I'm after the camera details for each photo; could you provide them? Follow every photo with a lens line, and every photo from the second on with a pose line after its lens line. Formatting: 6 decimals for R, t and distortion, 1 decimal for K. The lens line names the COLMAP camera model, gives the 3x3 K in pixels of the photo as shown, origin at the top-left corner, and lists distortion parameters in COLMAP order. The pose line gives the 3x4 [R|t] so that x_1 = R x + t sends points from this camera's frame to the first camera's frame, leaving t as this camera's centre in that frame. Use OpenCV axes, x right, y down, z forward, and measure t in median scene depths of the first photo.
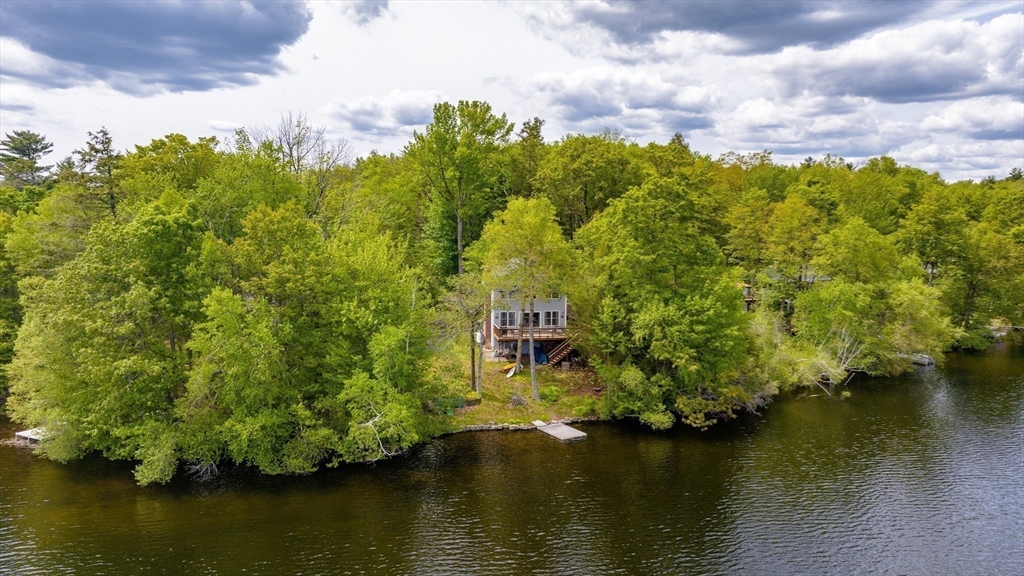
lens RADIAL K [[687.5, 0, 475.4], [0, 687.5, 287.5], [0, 0, 1]] dist [-0.029347, 0.000729]
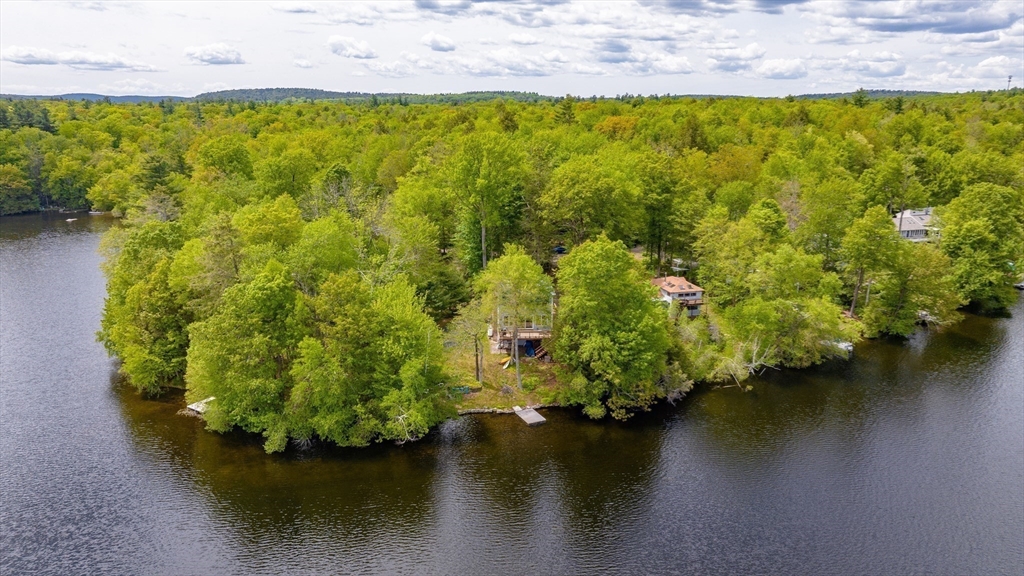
lens RADIAL K [[687.5, 0, 475.4], [0, 687.5, 287.5], [0, 0, 1]] dist [-0.029347, 0.000729]
pose [[0.994236, 0.016685, -0.105910, 0.163461], [0.001256, 0.985938, 0.167108, -0.327531], [0.107209, -0.166278, 0.980234, -0.453204]]
